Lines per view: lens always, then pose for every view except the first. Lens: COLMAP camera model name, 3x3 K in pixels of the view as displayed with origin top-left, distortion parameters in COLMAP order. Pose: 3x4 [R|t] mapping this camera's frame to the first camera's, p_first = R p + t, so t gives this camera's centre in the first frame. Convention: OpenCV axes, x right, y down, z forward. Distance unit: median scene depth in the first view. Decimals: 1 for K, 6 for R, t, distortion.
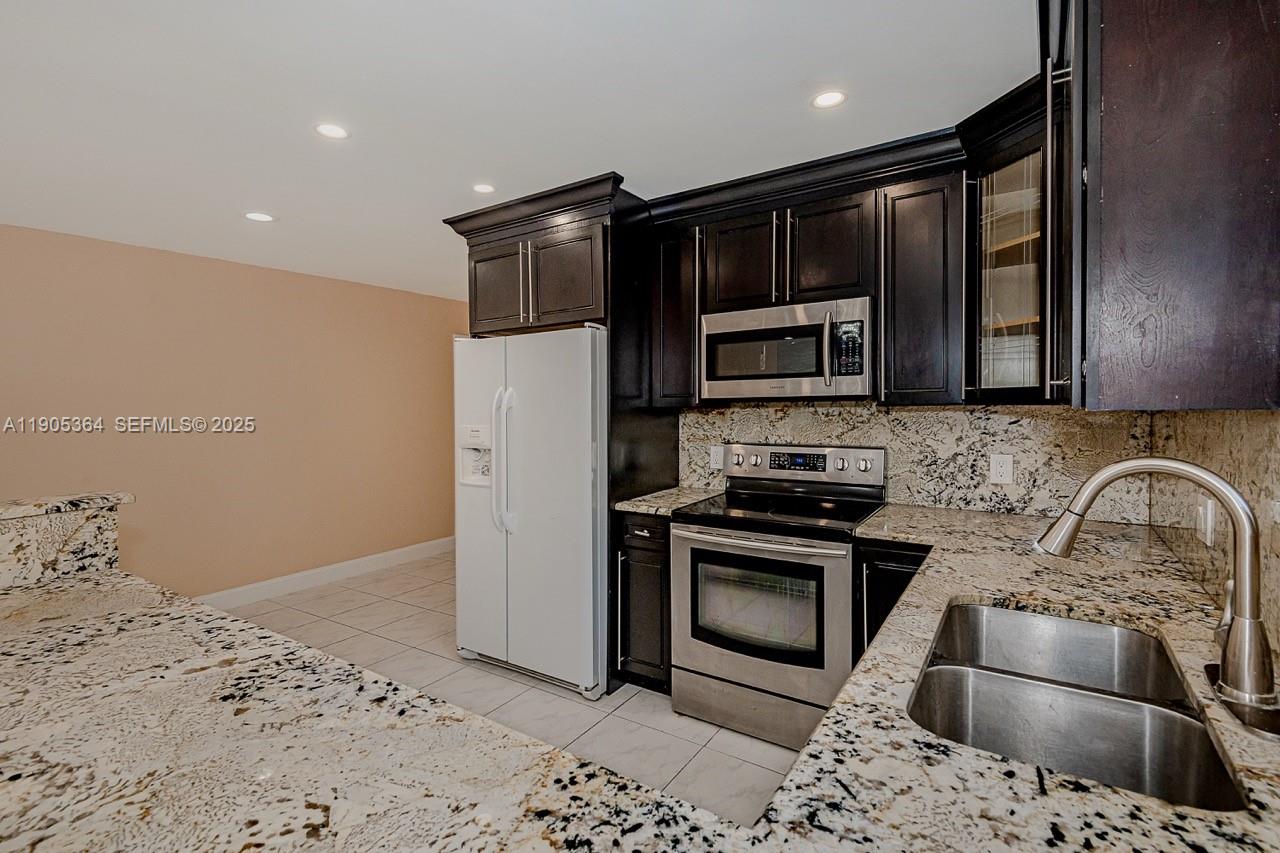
lens RADIAL K [[589.1, 0, 635.3], [0, 589.1, 417.3], [0, 0, 1]] dist [-0.020048, -0.001684]
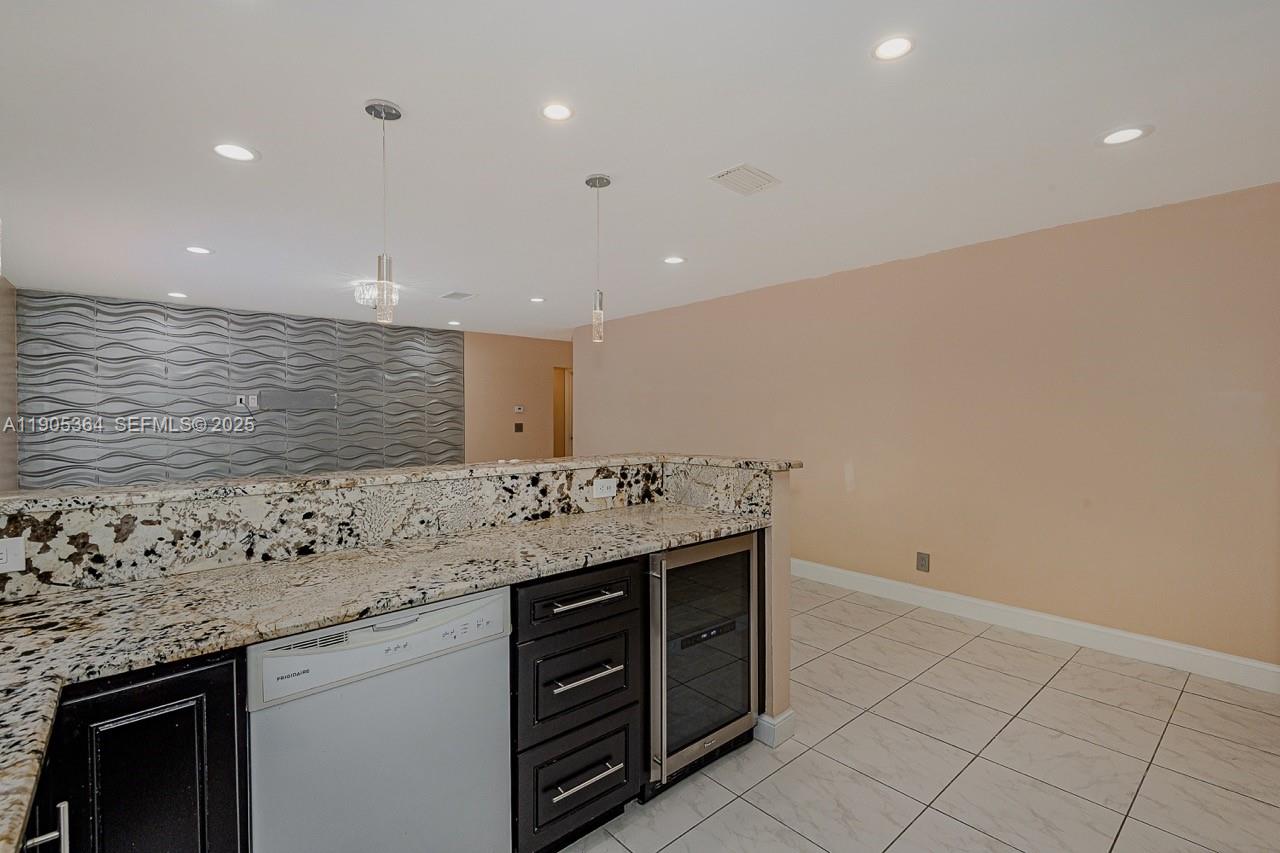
lens RADIAL K [[589.1, 0, 632.8], [0, 589.1, 423.3], [0, 0, 1]] dist [-0.020048, -0.001684]
pose [[-0.255065, 0.035020, -0.966290, 0.843726], [-0.024790, 0.998779, 0.042741, -0.005300], [0.966606, 0.034856, -0.253885, 1.923464]]
